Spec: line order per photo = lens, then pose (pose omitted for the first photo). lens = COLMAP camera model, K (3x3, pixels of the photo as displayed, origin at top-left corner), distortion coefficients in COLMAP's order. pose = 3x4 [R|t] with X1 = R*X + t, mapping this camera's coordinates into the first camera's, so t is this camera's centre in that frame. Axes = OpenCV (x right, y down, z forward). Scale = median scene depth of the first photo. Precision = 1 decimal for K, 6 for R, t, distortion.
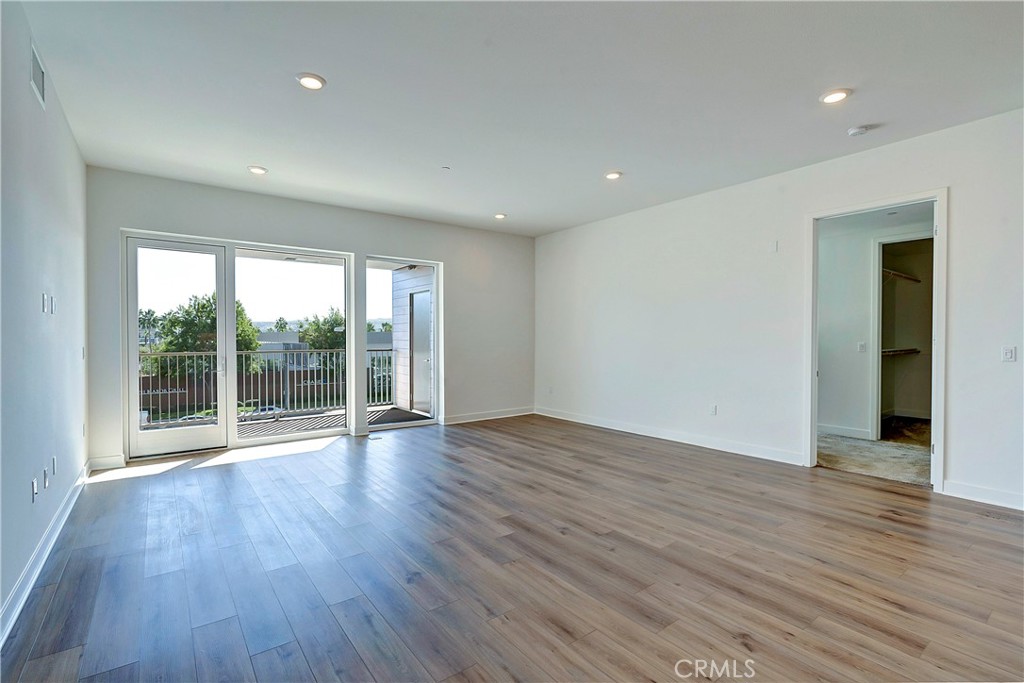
lens RADIAL K [[470.9, 0, 503.9], [0, 470.9, 343.2], [0, 0, 1]] dist [-0.015497, 0.004600]
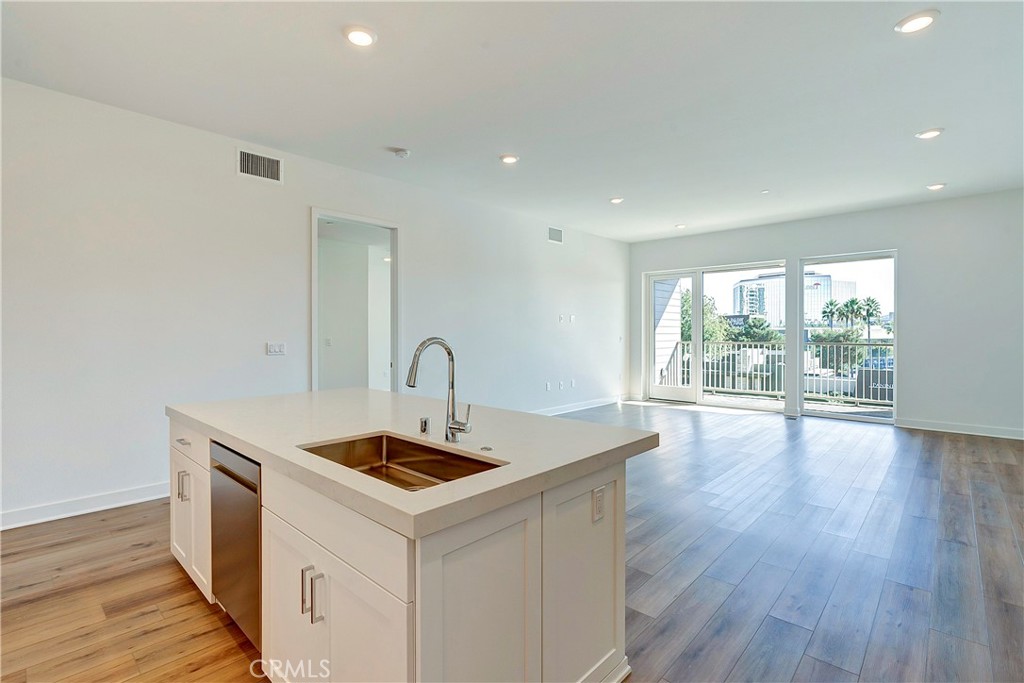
lens RADIAL K [[470.9, 0, 505.8], [0, 470.9, 343.7], [0, 0, 1]] dist [-0.015497, 0.004600]
pose [[0.172048, 0.024540, -0.984783, 0.925281], [-0.013683, 0.999653, 0.022520, -0.000900], [0.984994, 0.009600, 0.172324, 0.132396]]
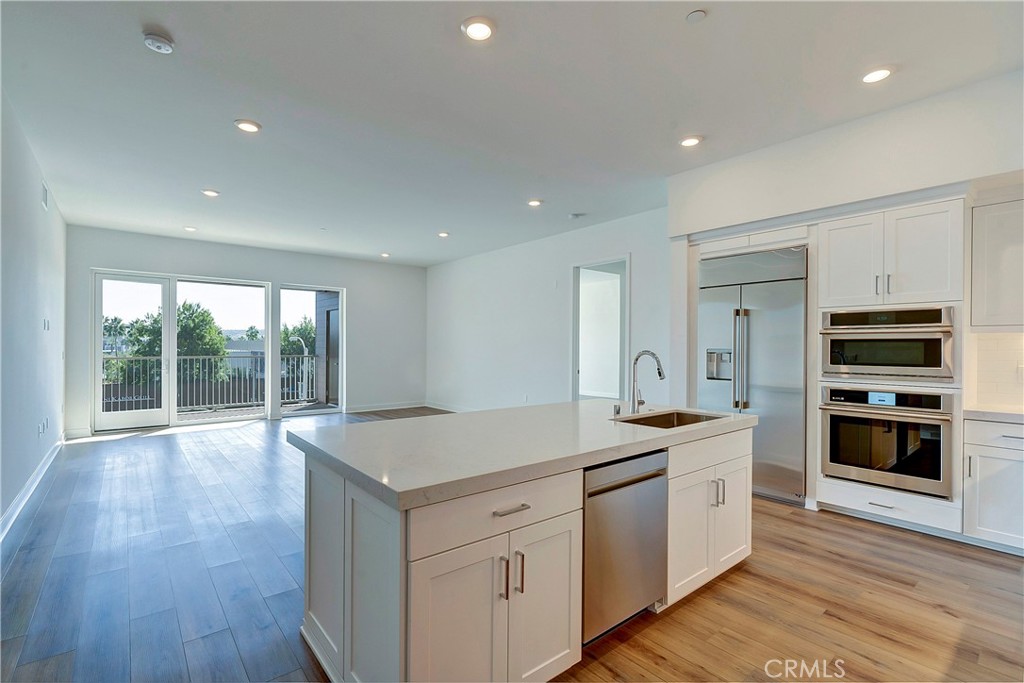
lens RADIAL K [[470.9, 0, 505.9], [0, 470.9, 345.6], [0, 0, 1]] dist [-0.015497, 0.004600]
pose [[0.998872, 0.004515, 0.047270, 0.360142], [-0.003774, 0.999869, -0.015745, 0.007341], [-0.047335, 0.015549, 0.998758, -0.455406]]
